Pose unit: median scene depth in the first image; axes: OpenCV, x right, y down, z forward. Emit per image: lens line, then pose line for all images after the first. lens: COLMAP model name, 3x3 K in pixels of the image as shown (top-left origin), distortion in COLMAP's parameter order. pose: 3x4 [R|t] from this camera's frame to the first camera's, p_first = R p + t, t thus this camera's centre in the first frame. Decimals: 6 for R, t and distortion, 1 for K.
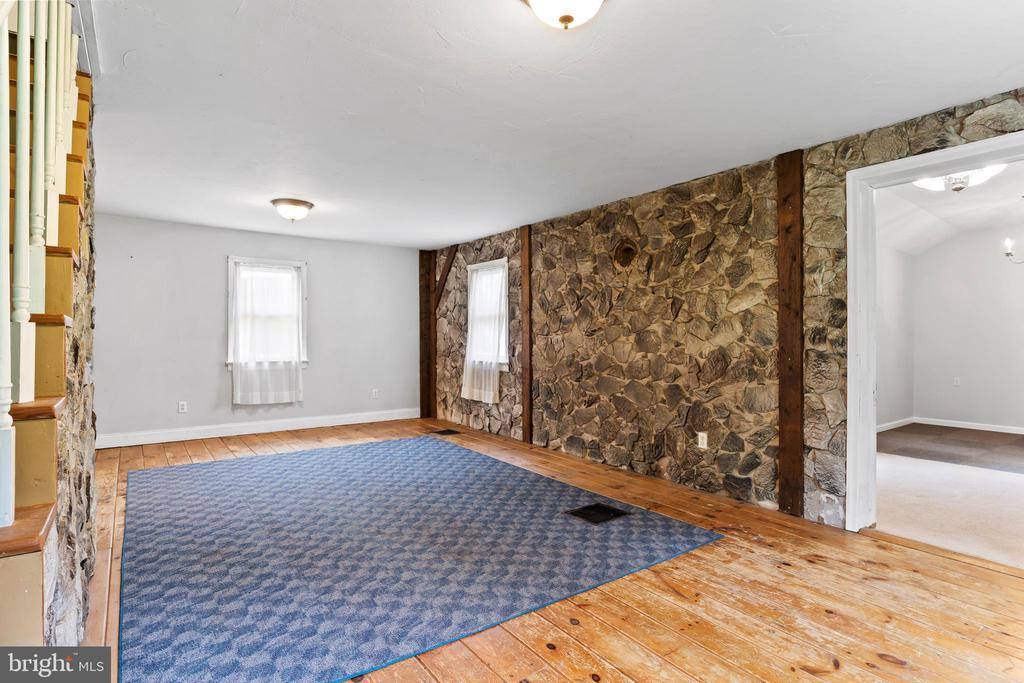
lens RADIAL K [[529.6, 0, 517.3], [0, 529.6, 343.4], [0, 0, 1]] dist [-0.000719, 0.000898]
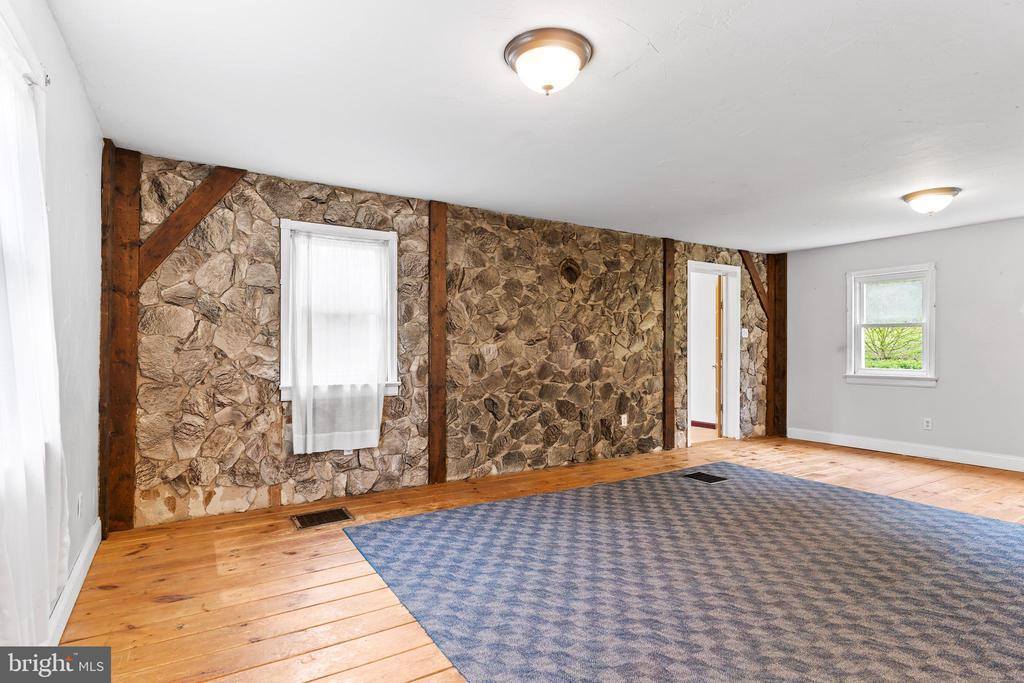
lens RADIAL K [[529.6, 0, 521.9], [0, 529.6, 338.8], [0, 0, 1]] dist [-0.000719, 0.000898]
pose [[0.065337, 0.006759, 0.997840, -0.887602], [0.006154, 0.999955, -0.007176, -0.019322], [-0.997844, 0.006609, 0.065292, 0.986128]]
